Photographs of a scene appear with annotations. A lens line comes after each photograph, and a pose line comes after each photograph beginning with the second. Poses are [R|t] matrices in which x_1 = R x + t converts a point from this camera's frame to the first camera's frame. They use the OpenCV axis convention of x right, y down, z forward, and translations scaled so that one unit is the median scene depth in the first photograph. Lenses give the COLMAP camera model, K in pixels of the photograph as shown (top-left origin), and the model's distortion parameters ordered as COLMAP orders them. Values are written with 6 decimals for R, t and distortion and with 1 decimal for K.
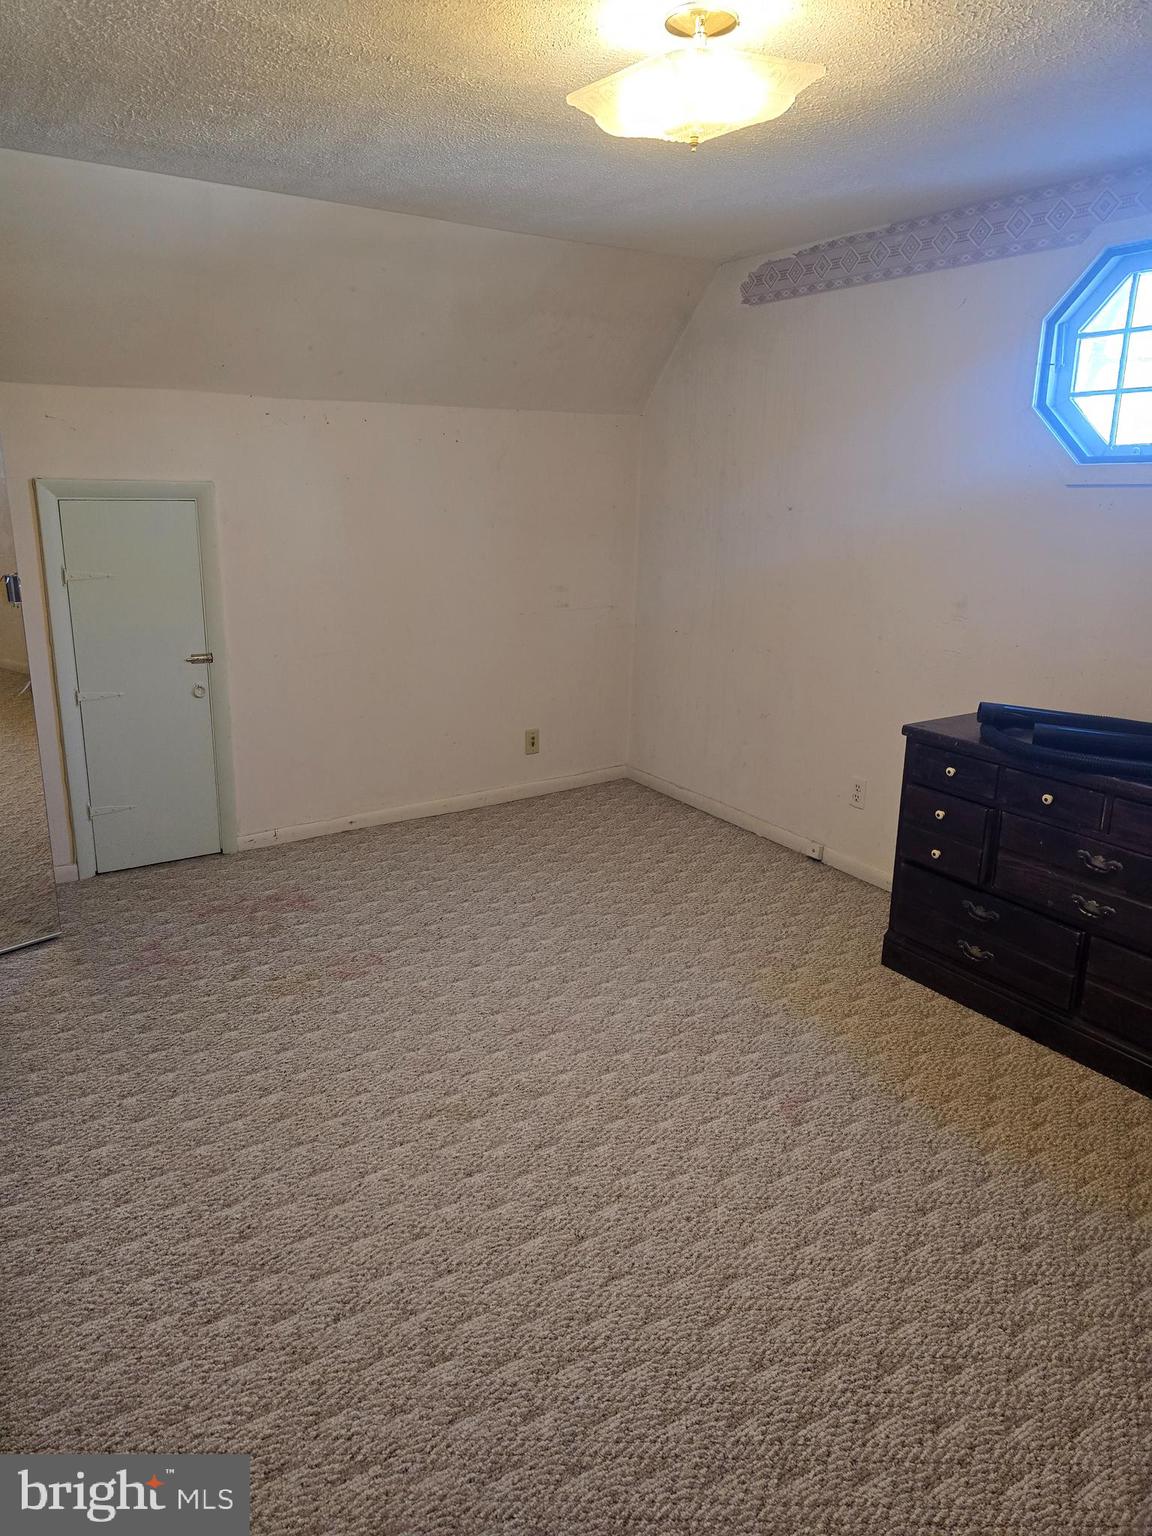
lens RADIAL K [[1030.6, 0, 575.9], [0, 1030.6, 765.0], [0, 0, 1]] dist [0.035561, -0.020182]
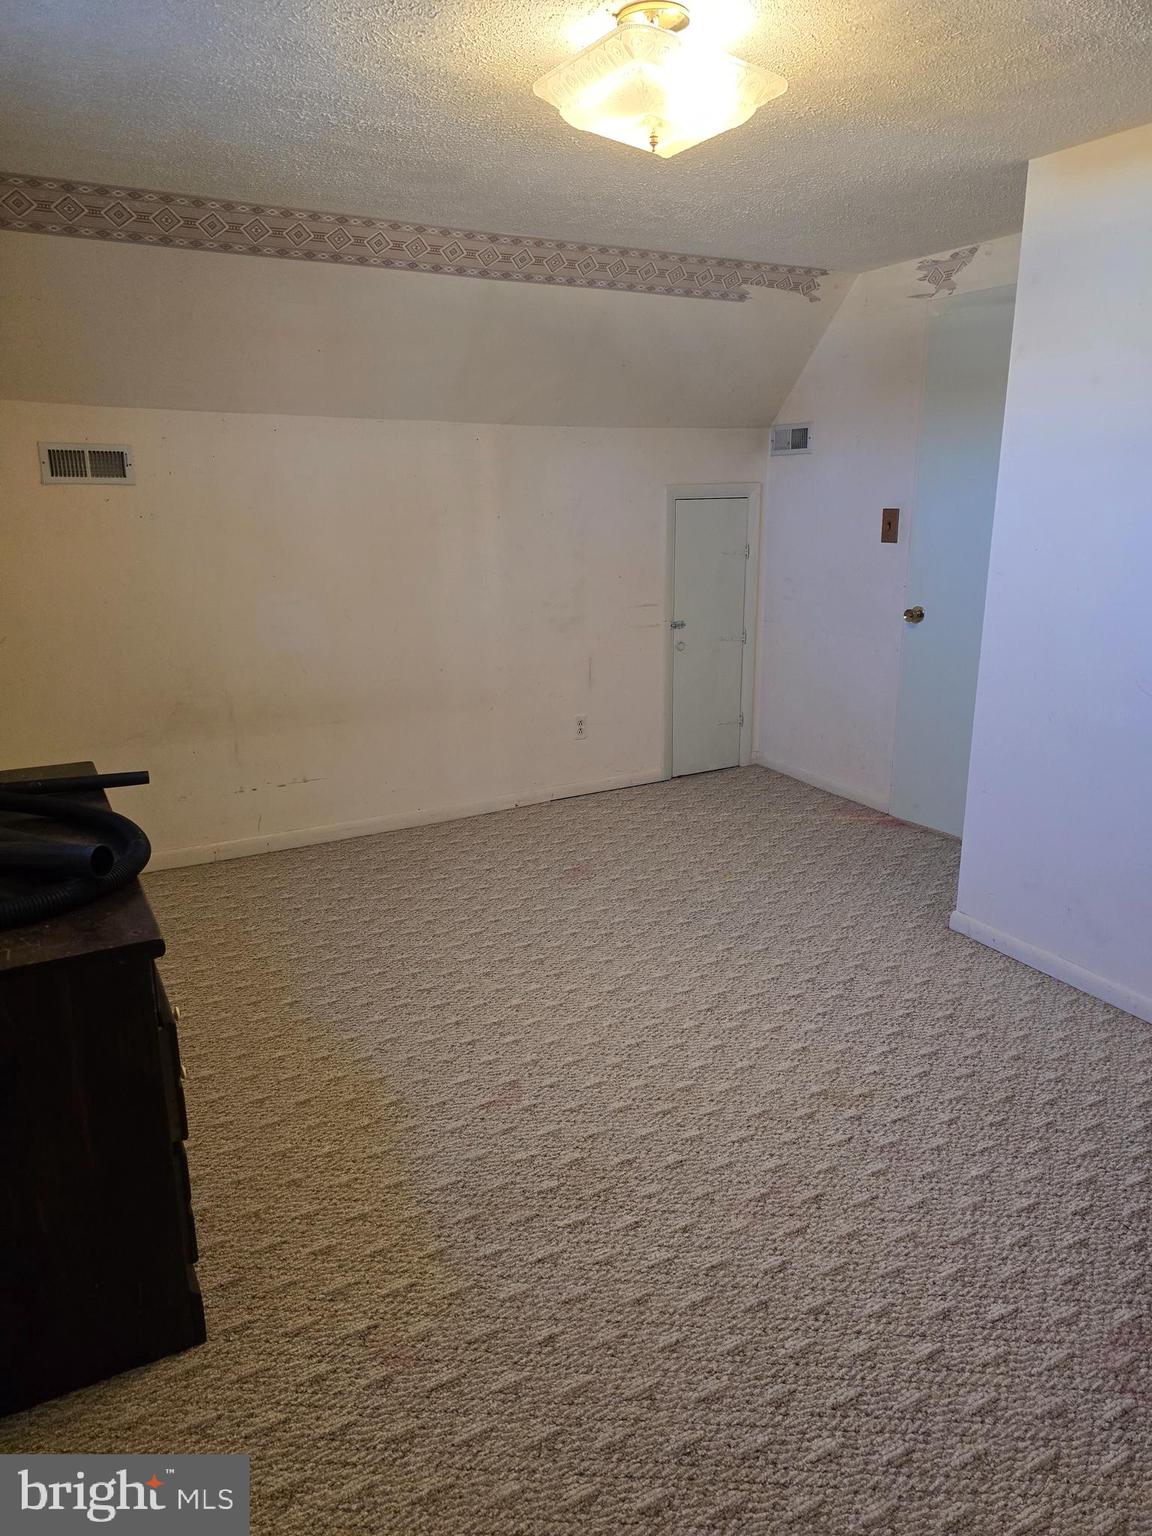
lens RADIAL K [[1030.6, 0, 576.8], [0, 1030.6, 767.9], [0, 0, 1]] dist [0.035561, -0.020182]
pose [[-0.997368, -0.025513, 0.067870, 0.081957], [0.013321, 0.855640, 0.517400, -0.473110], [-0.071272, 0.516942, -0.853048, 1.693477]]
